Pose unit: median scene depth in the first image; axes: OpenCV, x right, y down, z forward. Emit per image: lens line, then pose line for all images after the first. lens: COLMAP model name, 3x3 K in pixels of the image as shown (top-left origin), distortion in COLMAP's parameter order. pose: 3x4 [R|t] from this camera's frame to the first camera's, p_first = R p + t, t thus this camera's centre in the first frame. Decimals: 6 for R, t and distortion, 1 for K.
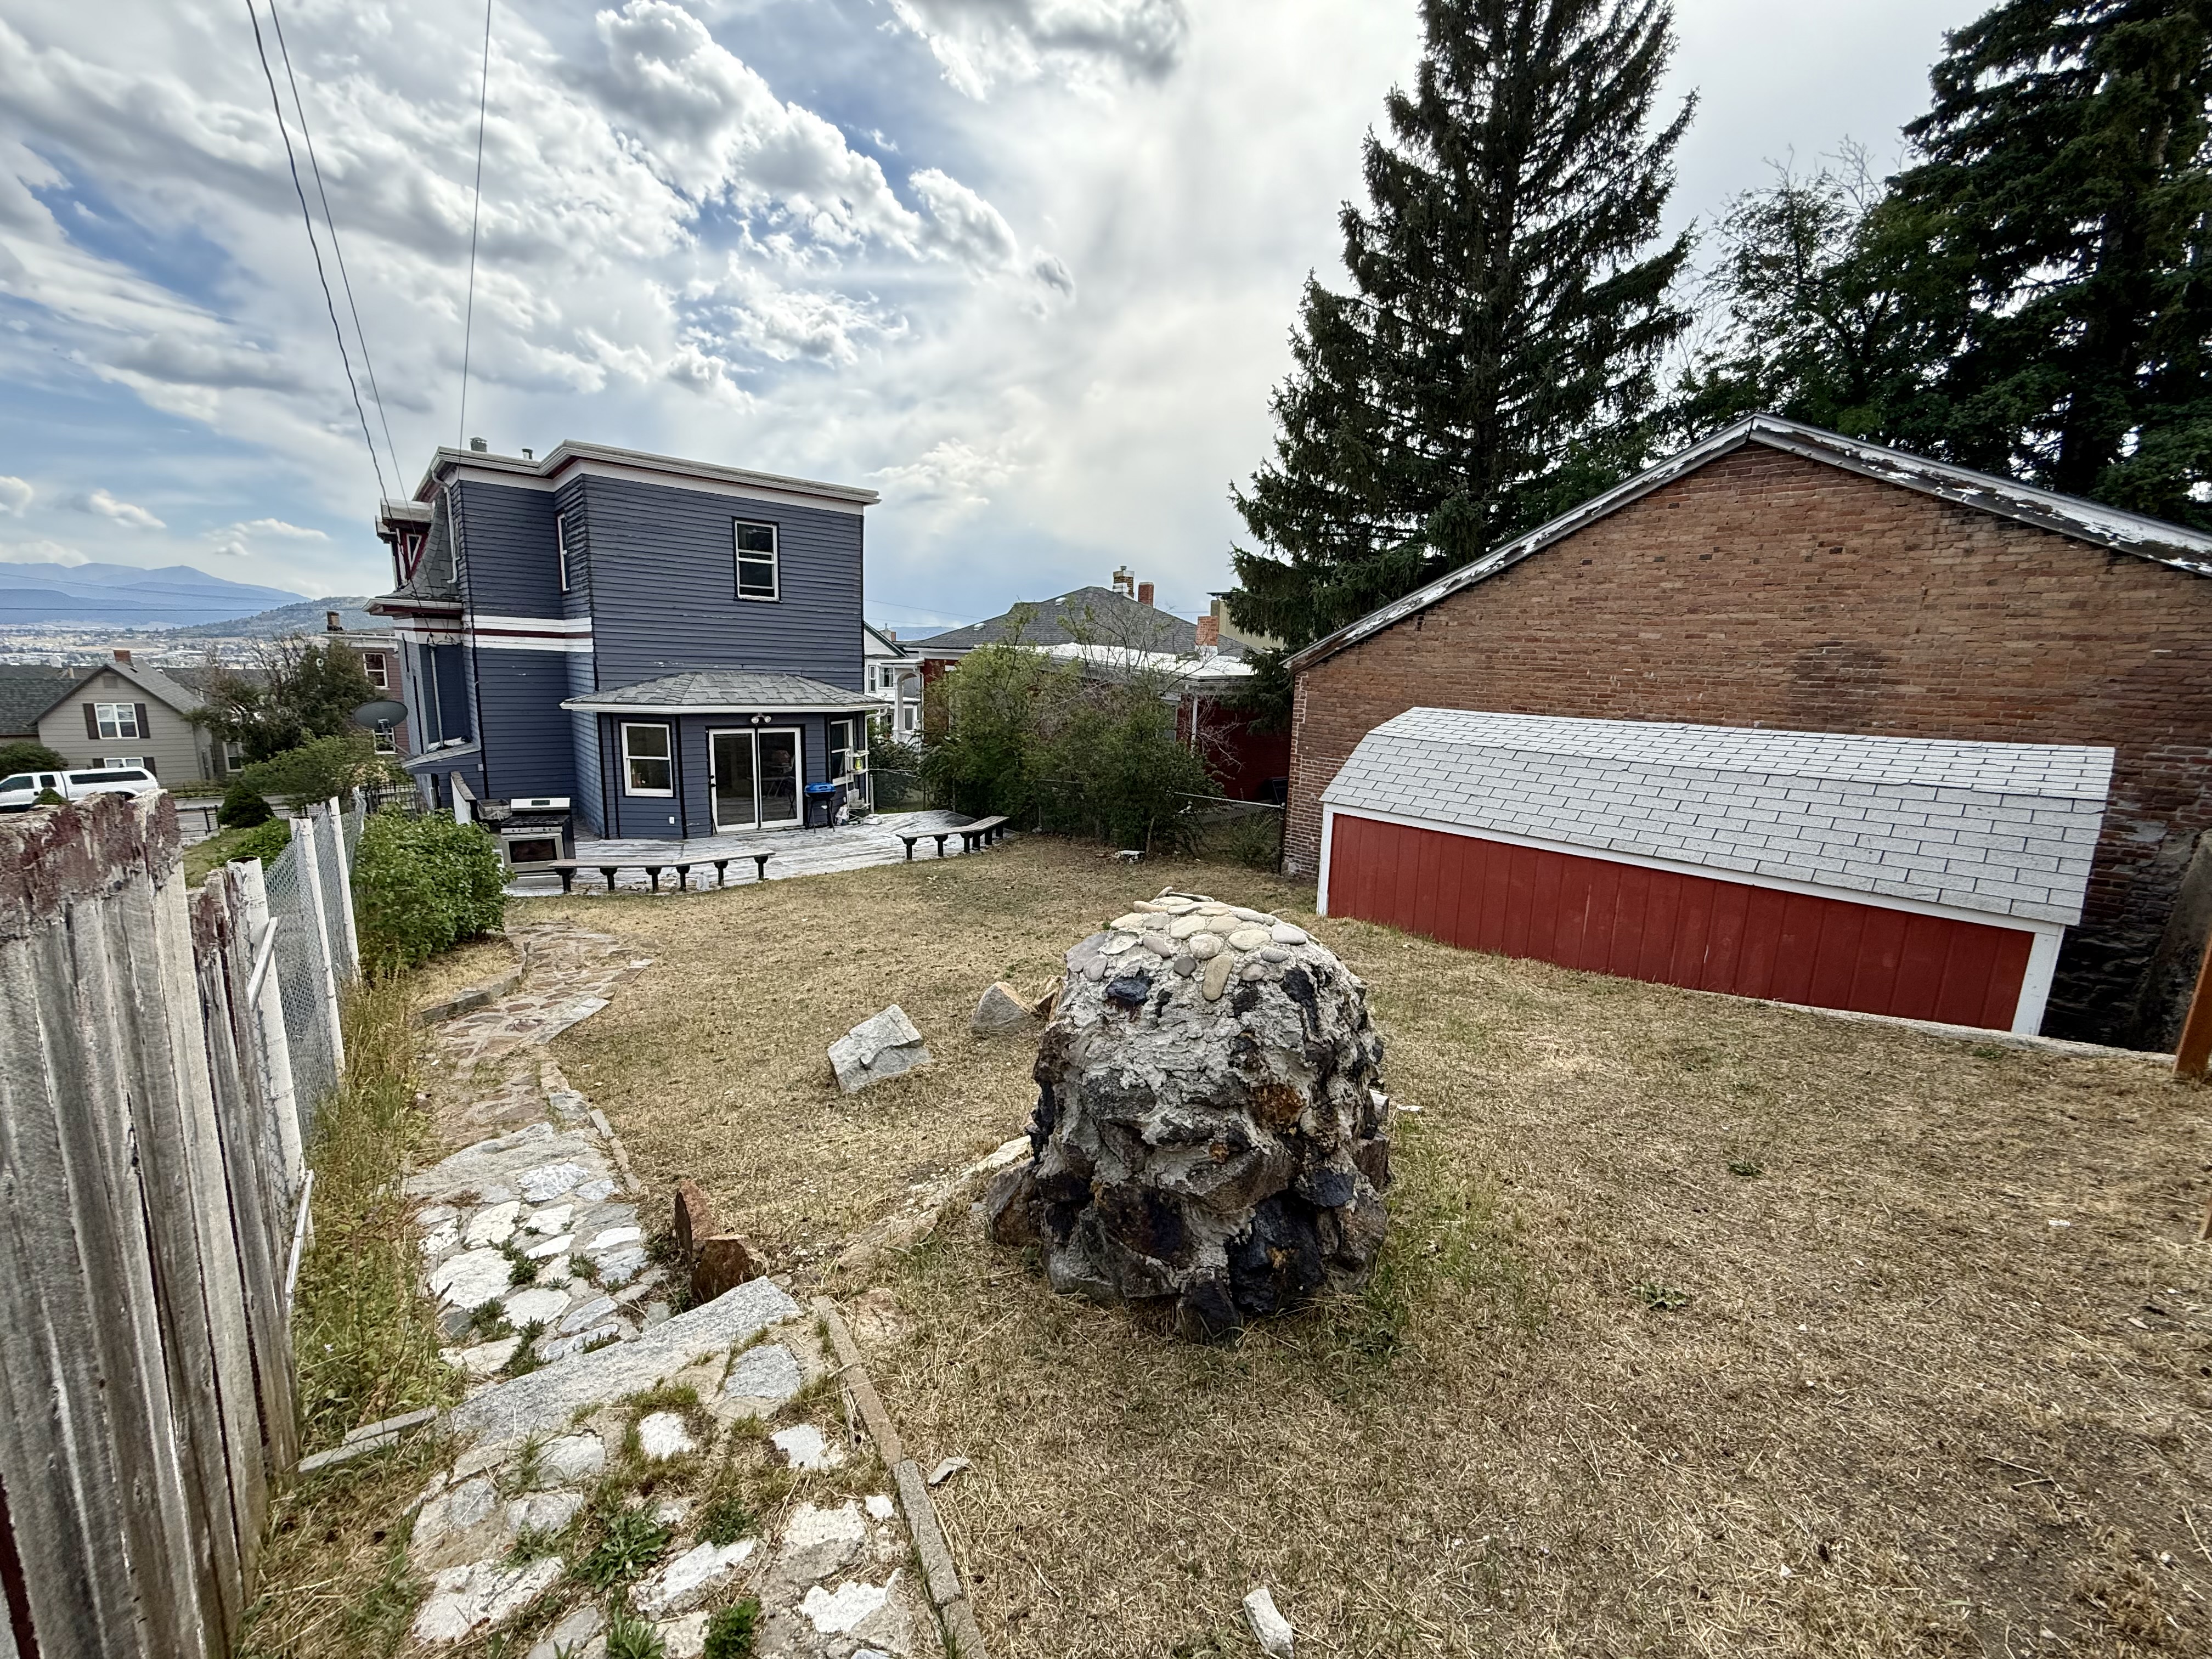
lens RADIAL K [[879.2, 0, 1096.7], [0, 879.2, 829.5], [0, 0, 1]] dist [0.000521, 0.000034]
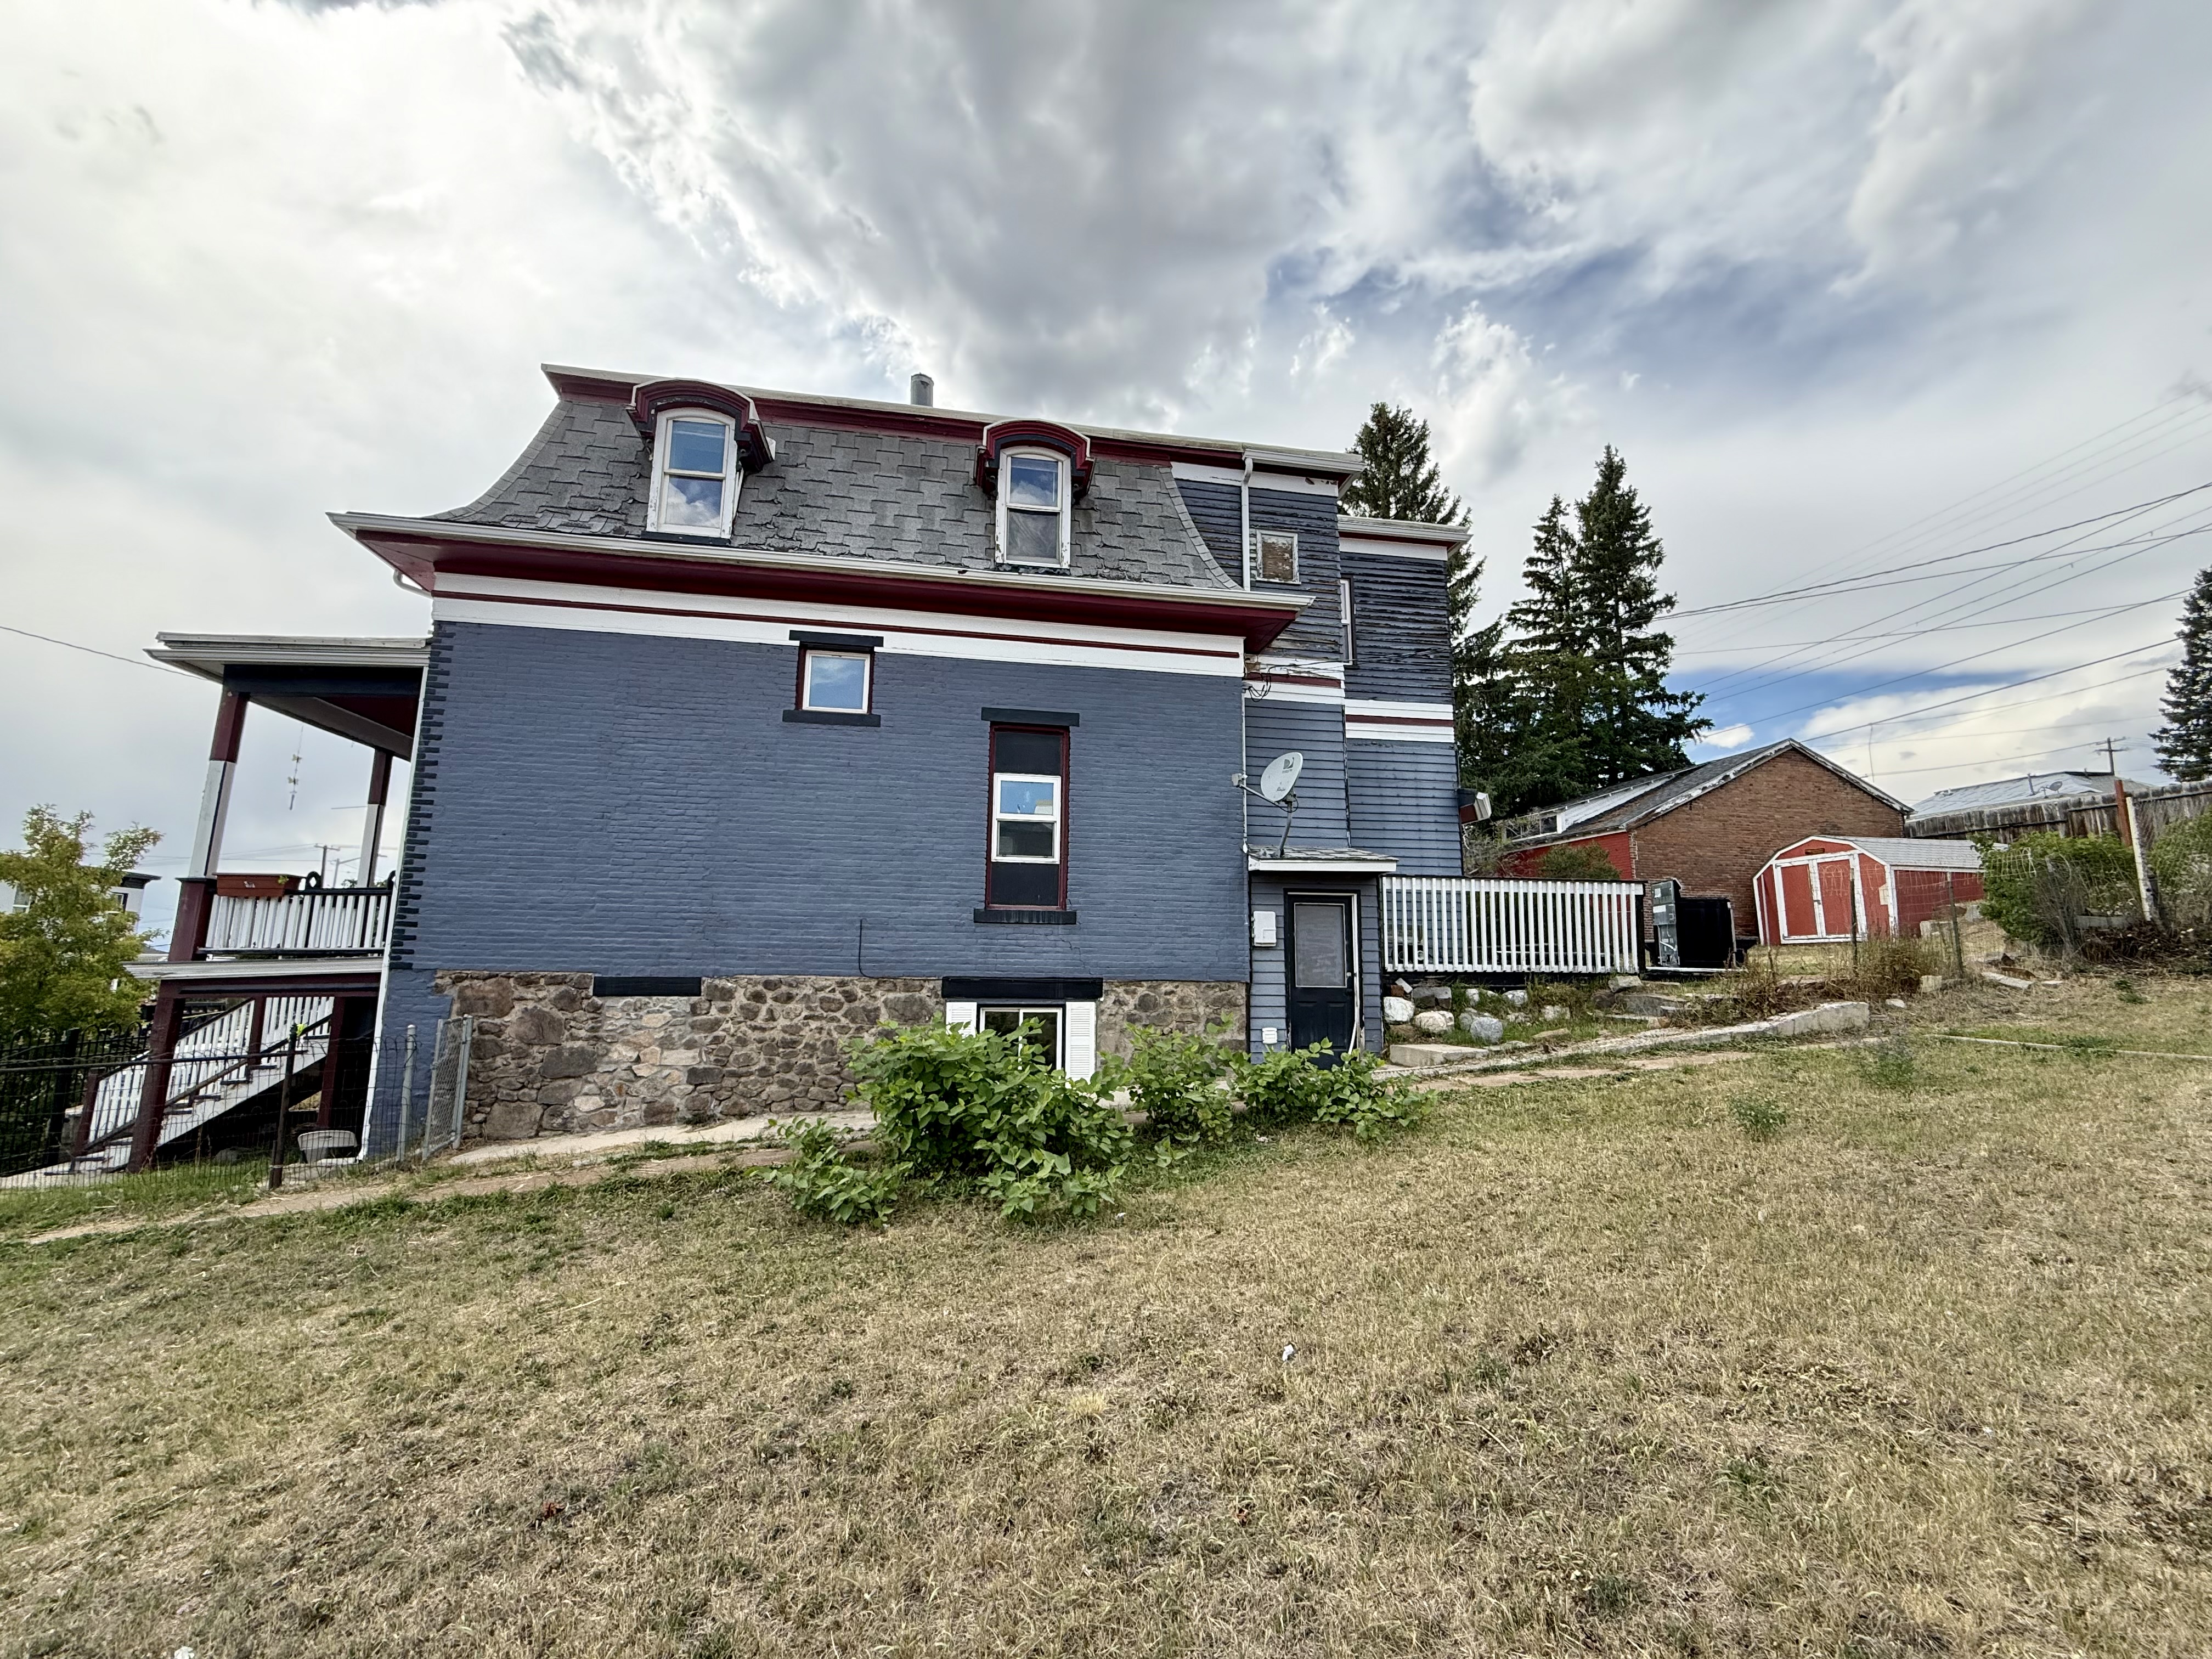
lens RADIAL K [[879.2, 0, 1096.7], [0, 879.2, 829.5], [0, 0, 1]] dist [0.000521, 0.000034]
pose [[0.505221, 0.100095, 0.857166, -1.335362], [0.171100, 0.961915, -0.213175, 0.005437], [-0.845858, 0.254362, 0.468853, 0.818824]]
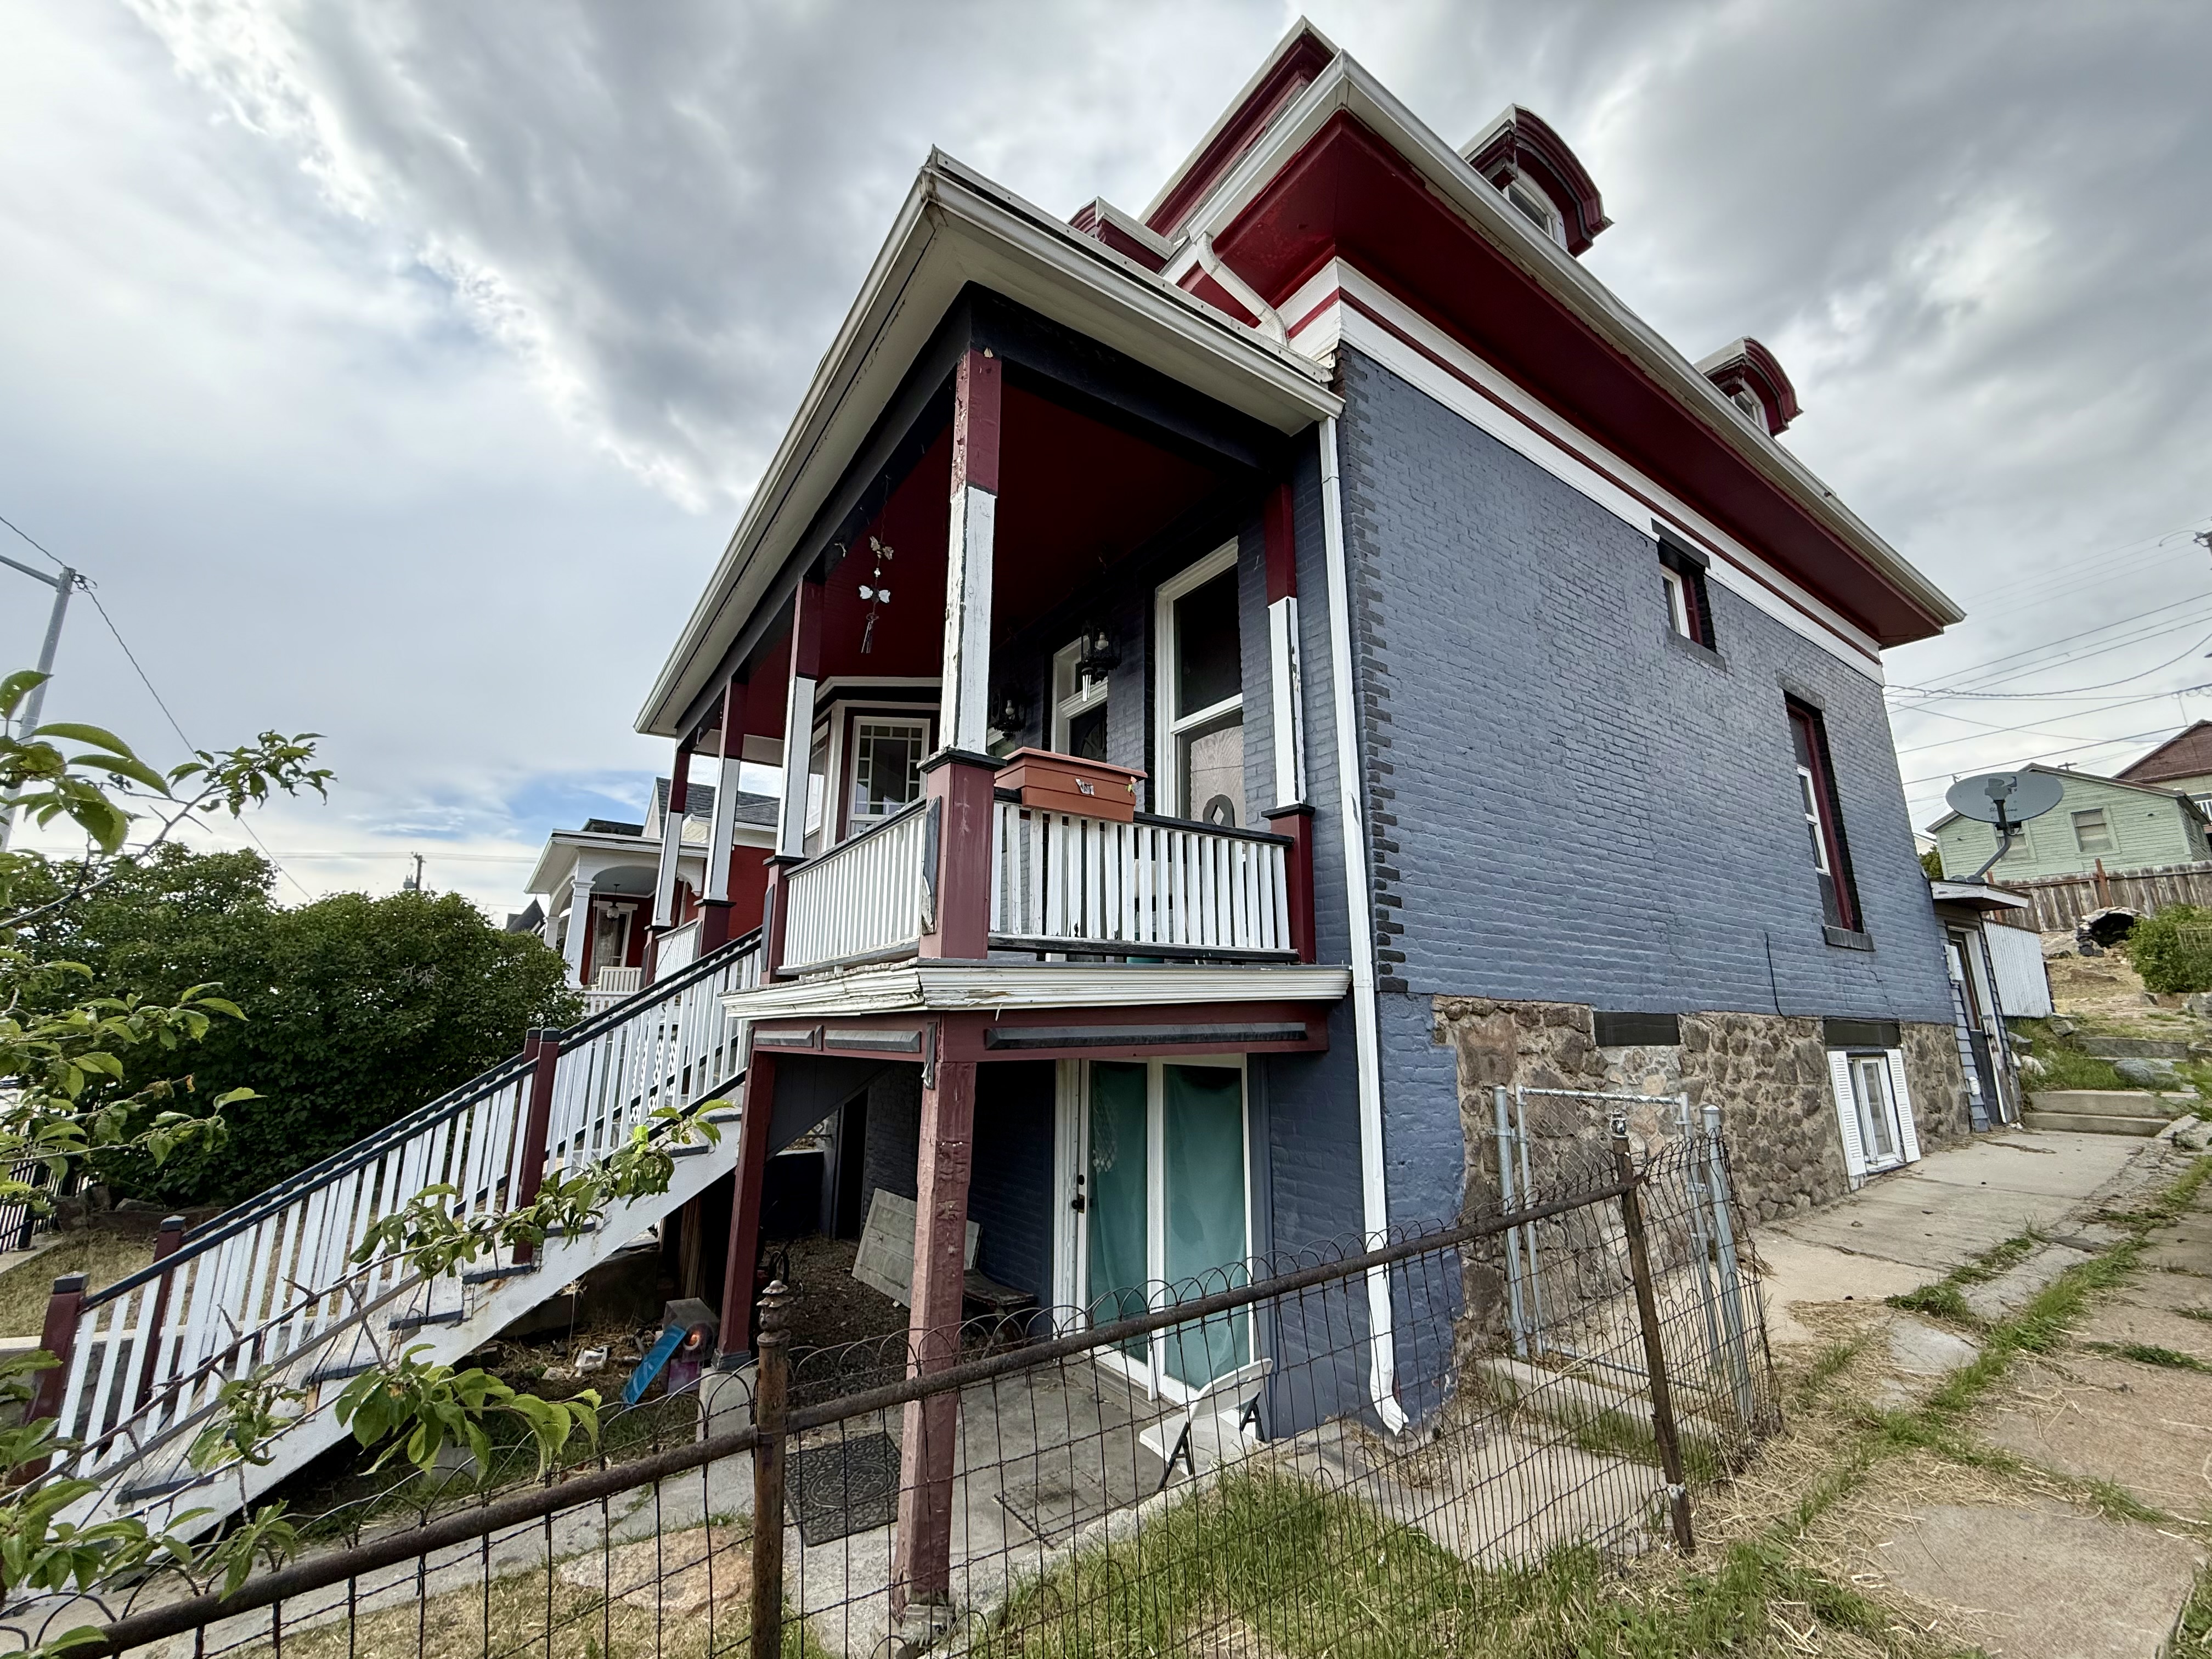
lens RADIAL K [[879.2, 0, 1096.7], [0, 879.2, 829.5], [0, 0, 1]] dist [0.000521, 0.000034]
pose [[0.104630, 0.185268, 0.977102, -1.351601], [0.183810, 0.961965, -0.202081, -0.102767], [-0.977377, 0.200745, 0.066596, 1.469013]]
